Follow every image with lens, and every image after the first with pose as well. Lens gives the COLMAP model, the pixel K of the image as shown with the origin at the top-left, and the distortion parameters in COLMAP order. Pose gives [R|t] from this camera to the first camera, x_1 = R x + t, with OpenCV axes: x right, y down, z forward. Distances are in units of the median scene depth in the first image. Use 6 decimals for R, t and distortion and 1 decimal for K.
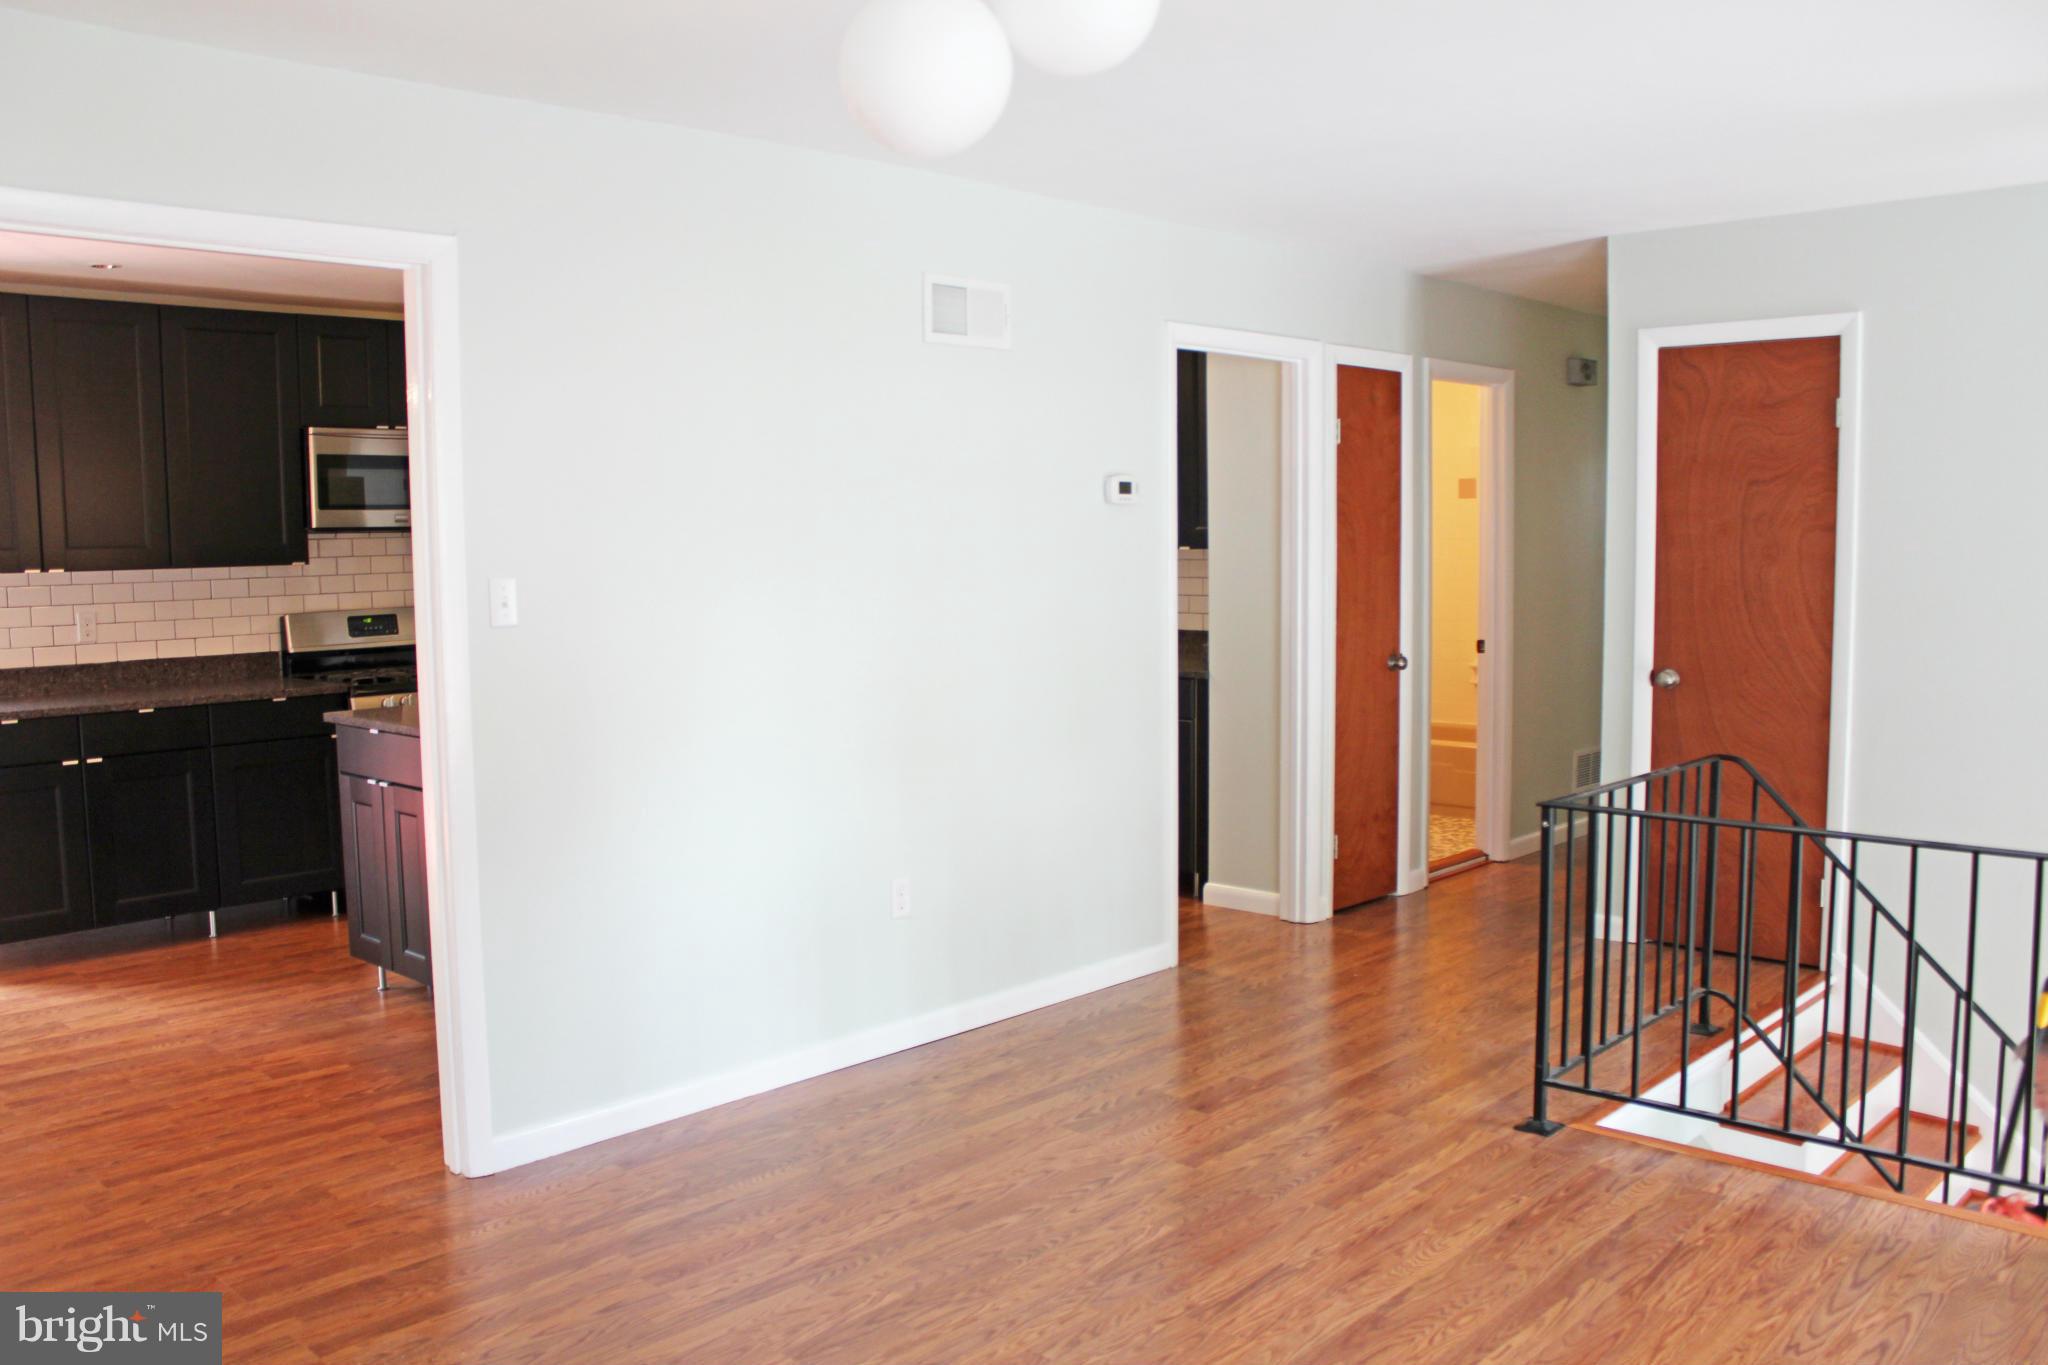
lens RADIAL K [[1701.2, 0, 1017.2], [0, 1701.2, 689.2], [0, 0, 1]] dist [-0.172634, 0.157153]
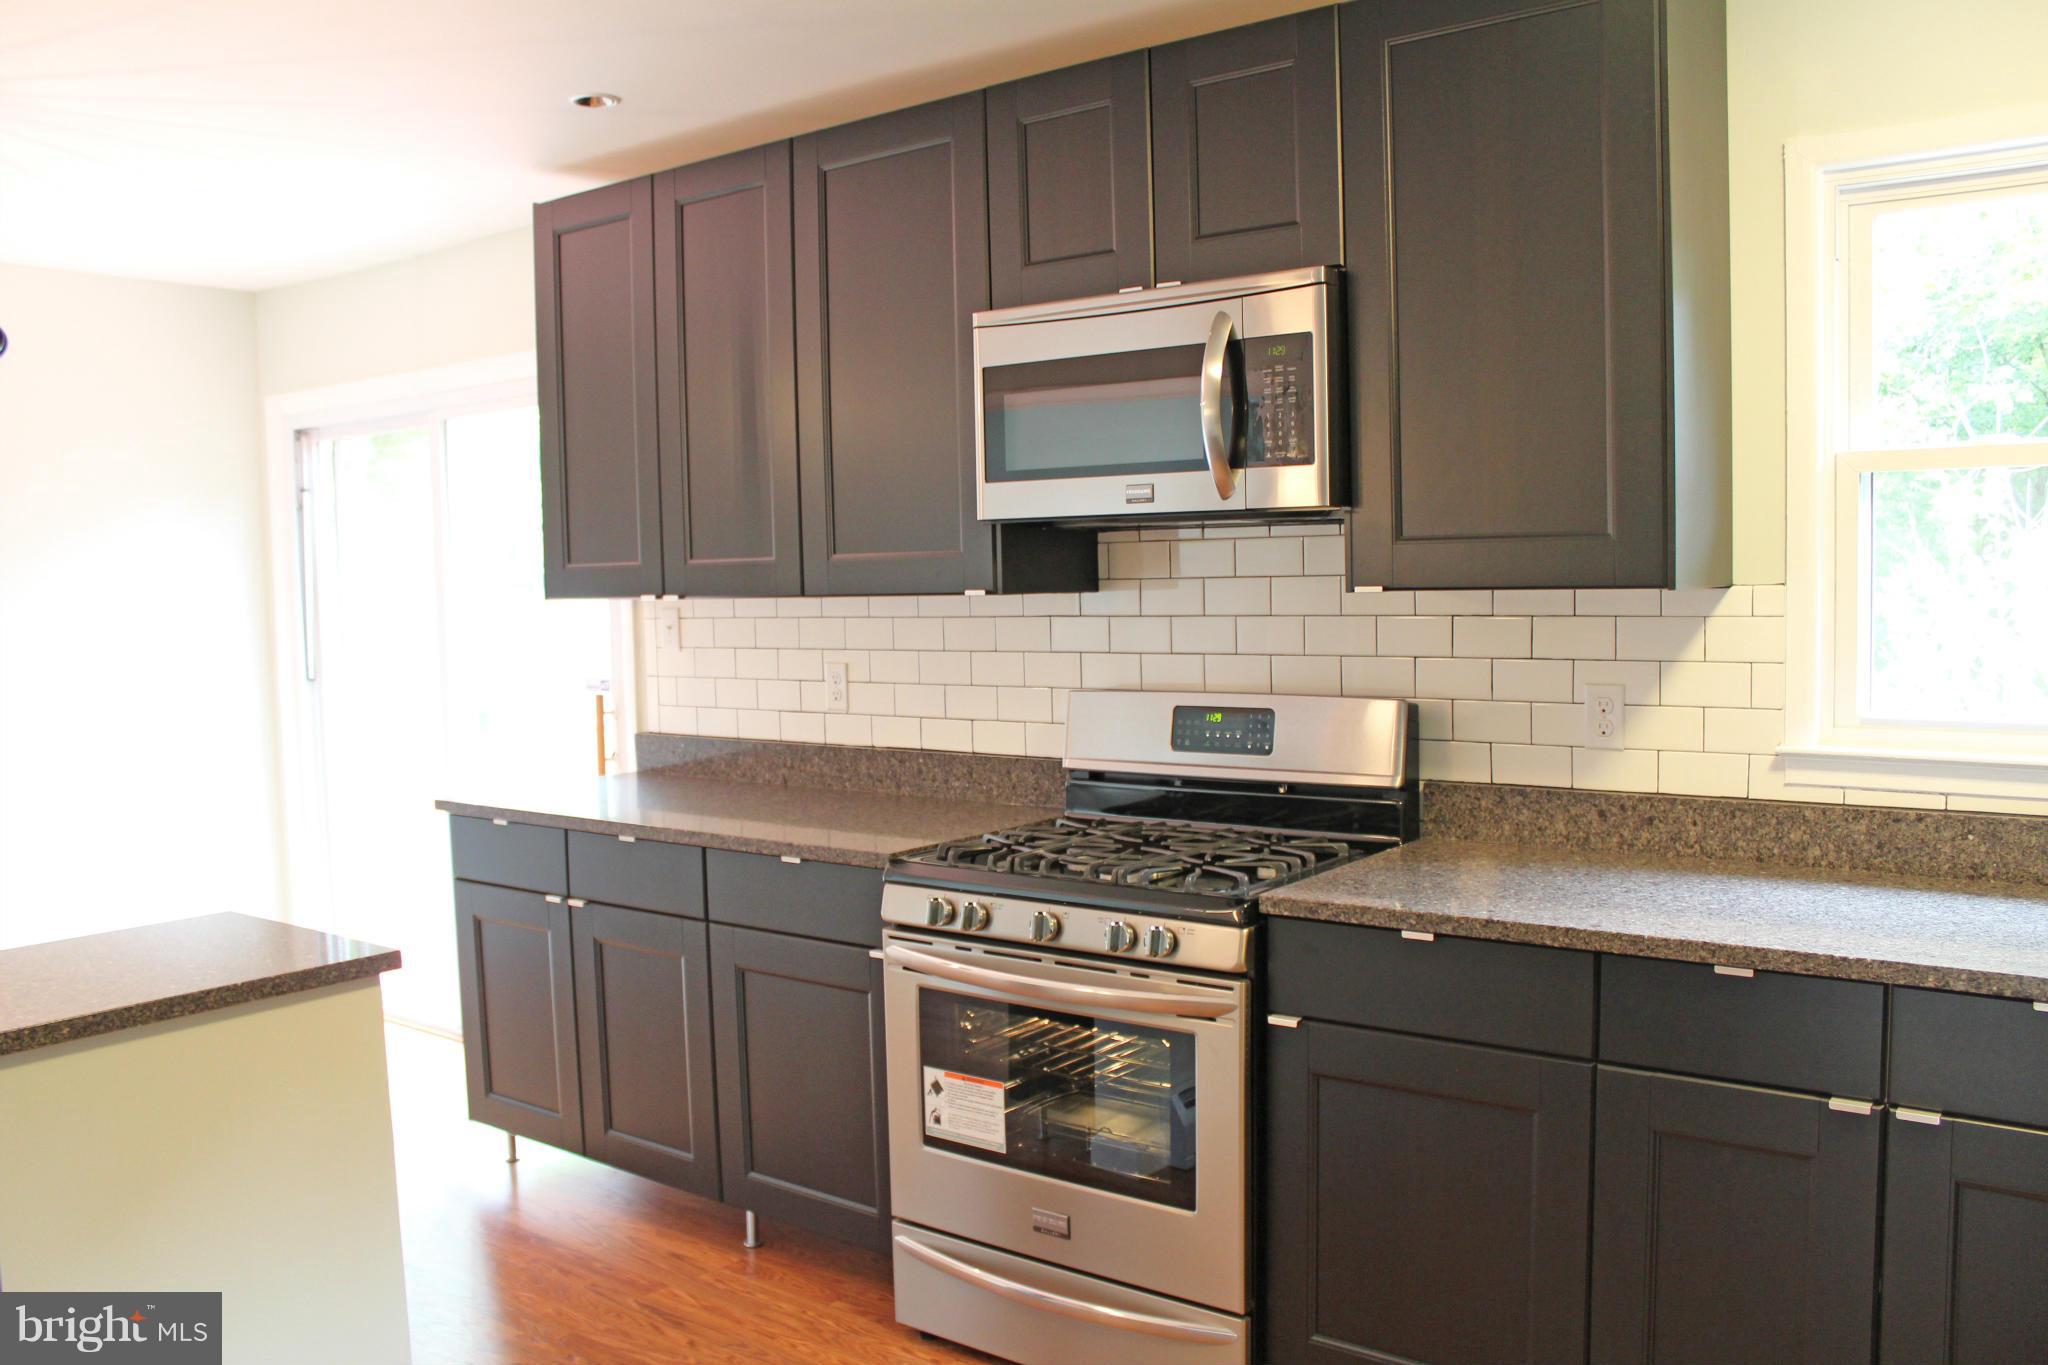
lens RADIAL K [[1701.2, 0, 1017.2], [0, 1701.2, 689.2], [0, 0, 1]] dist [-0.172634, 0.157153]
pose [[0.093871, 0.079994, -0.992365, 0.074292], [-0.067746, 0.994970, 0.073795, -0.086014], [0.993277, 0.060301, 0.098819, 0.969323]]
